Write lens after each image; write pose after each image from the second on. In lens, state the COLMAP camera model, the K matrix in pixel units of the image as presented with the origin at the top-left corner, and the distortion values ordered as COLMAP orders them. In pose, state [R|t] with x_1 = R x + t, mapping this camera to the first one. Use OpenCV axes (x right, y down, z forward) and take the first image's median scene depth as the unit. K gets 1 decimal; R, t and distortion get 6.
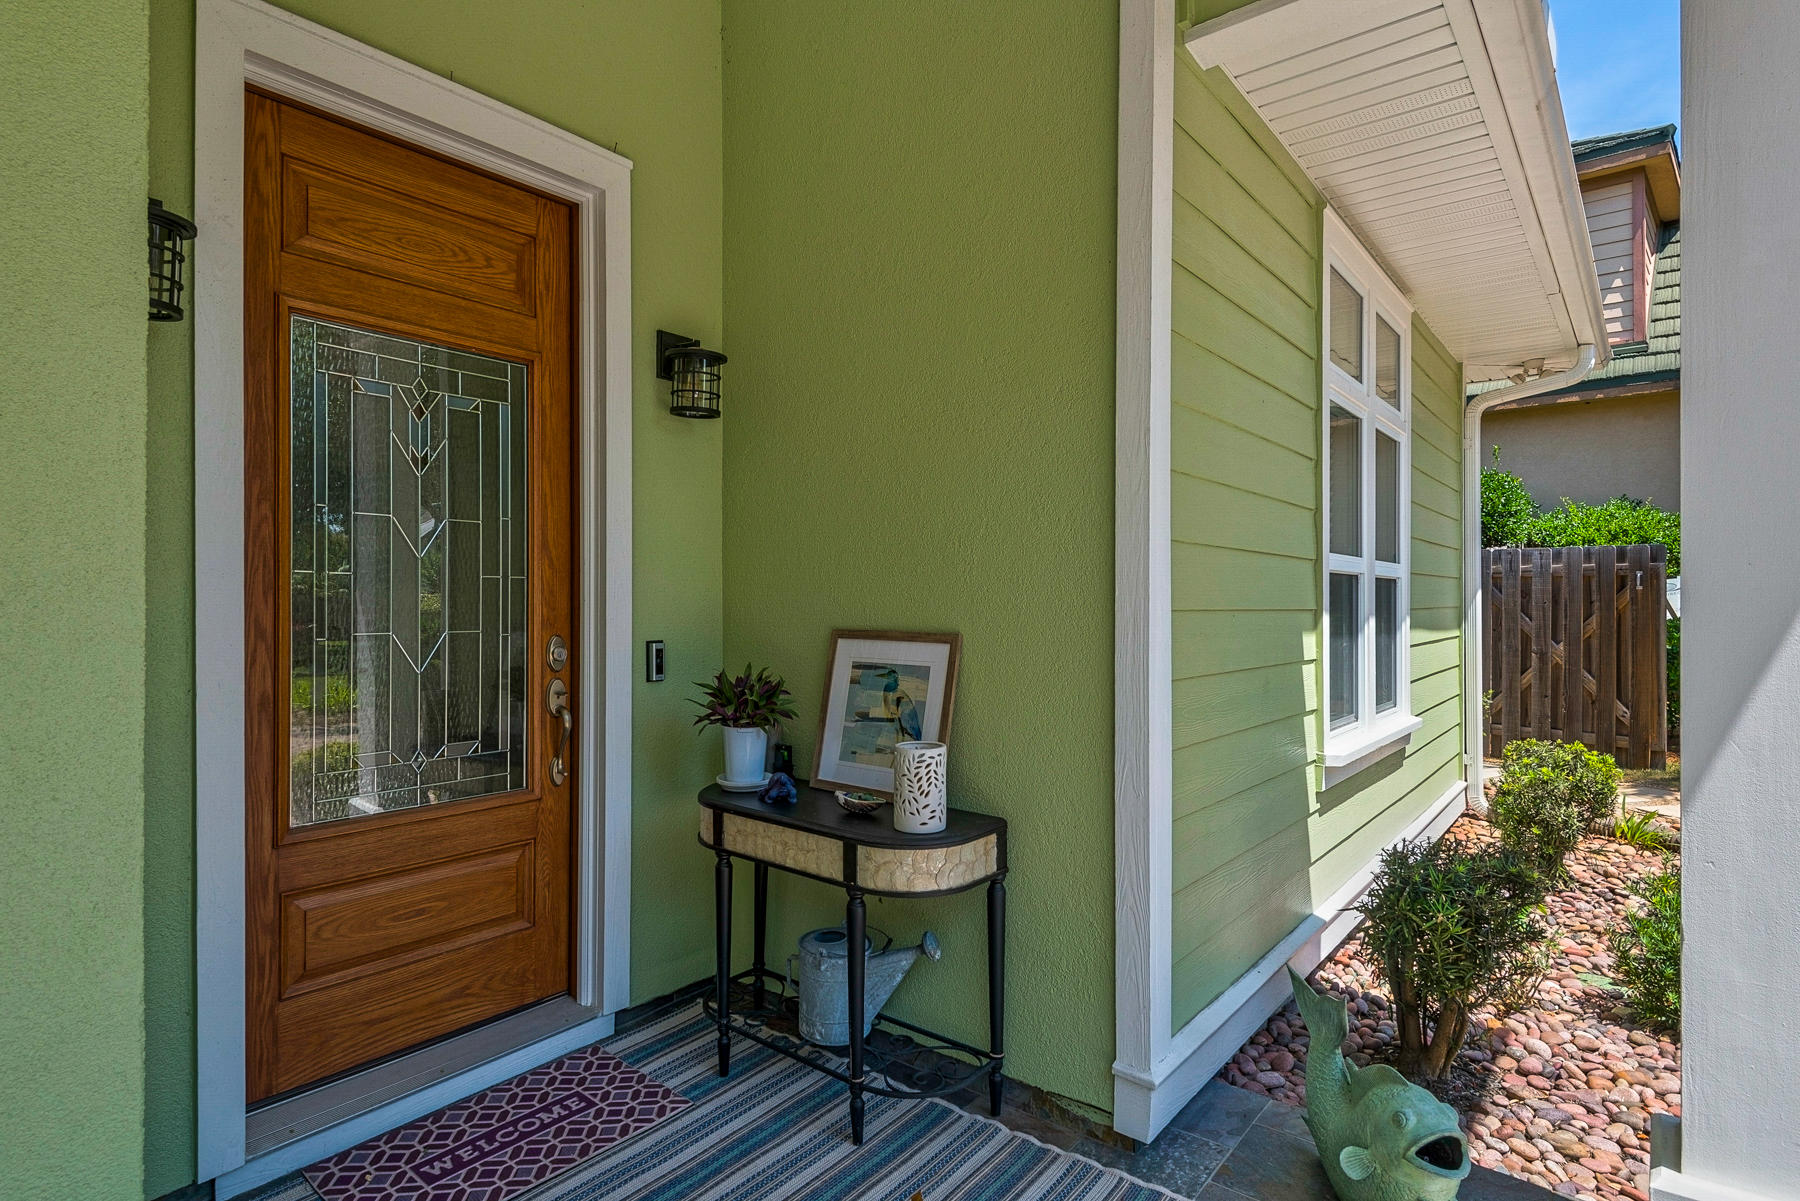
lens RADIAL K [[951.7, 0, 900.0], [0, 951.7, 600.5], [0, 0, 1]] dist [-0.000574, -0.000441]
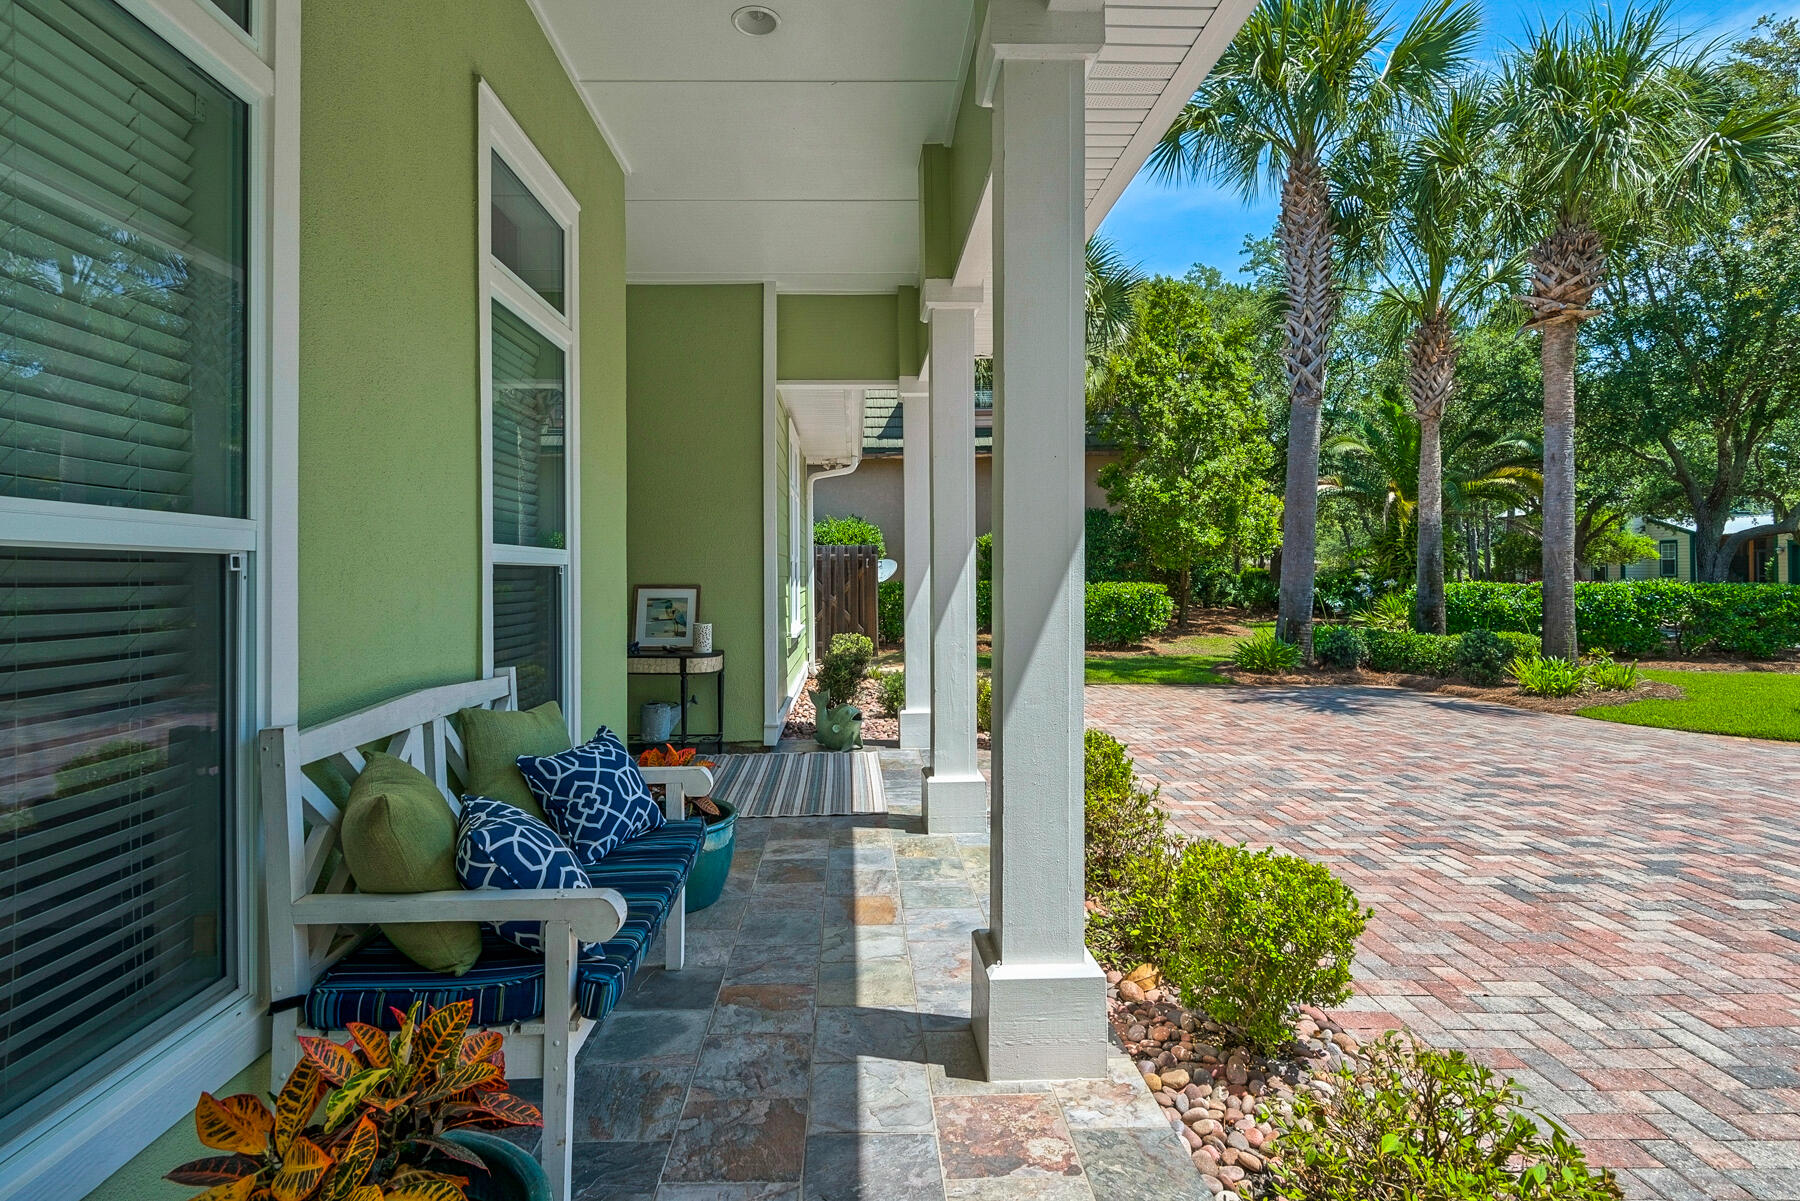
lens RADIAL K [[885.9, 0, 888.6], [0, 885.9, 580.0], [0, 0, 1]] dist [0.003879, 0.000151]
pose [[0.754392, -0.007490, 0.656381, -1.127854], [0.003990, 0.999969, 0.006825, 0.004589], [-0.656411, -0.002529, 0.754399, -1.189167]]
